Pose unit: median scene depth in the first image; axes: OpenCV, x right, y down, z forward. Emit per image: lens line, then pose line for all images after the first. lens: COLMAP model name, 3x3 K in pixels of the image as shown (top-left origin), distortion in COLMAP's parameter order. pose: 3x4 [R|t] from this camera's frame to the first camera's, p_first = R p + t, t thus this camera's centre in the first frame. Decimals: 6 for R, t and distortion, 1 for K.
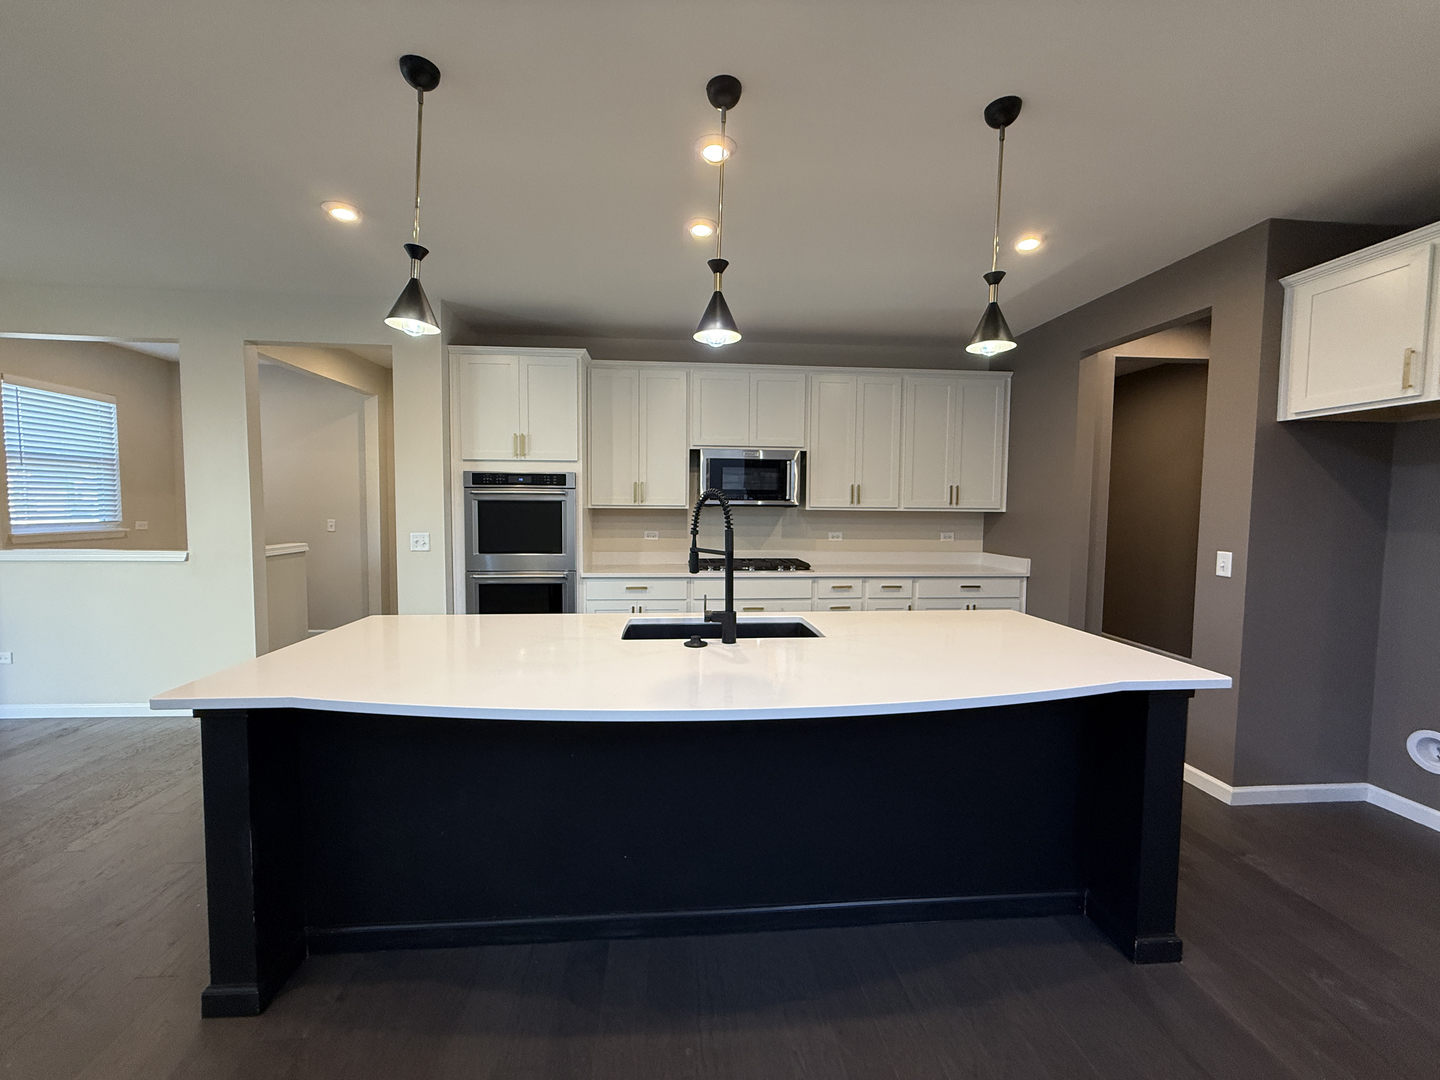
lens RADIAL K [[572.2, 0, 719.9], [0, 572.2, 536.6], [0, 0, 1]] dist [0.015912, 0.000191]
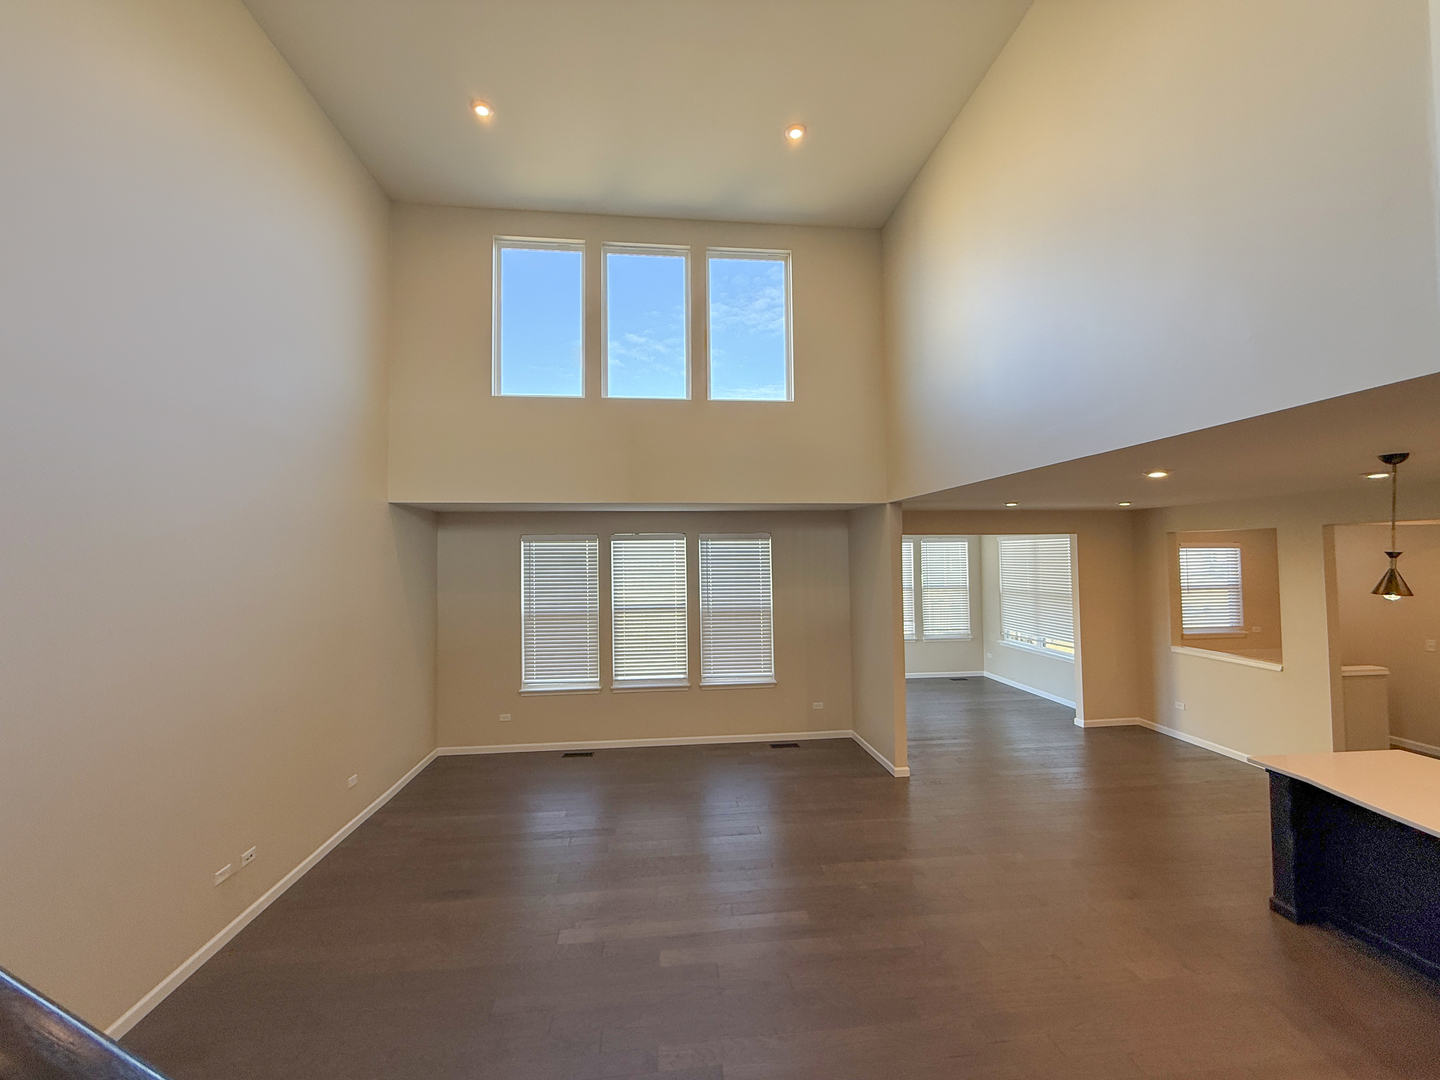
lens RADIAL K [[572.2, 0, 720.9], [0, 572.2, 539.1], [0, 0, 1]] dist [0.015912, 0.000191]
pose [[0.031595, -0.040581, -0.998677, 0.528110], [-0.048782, 0.997922, -0.042093, -0.155913], [0.998310, 0.050047, 0.029550, -0.487296]]
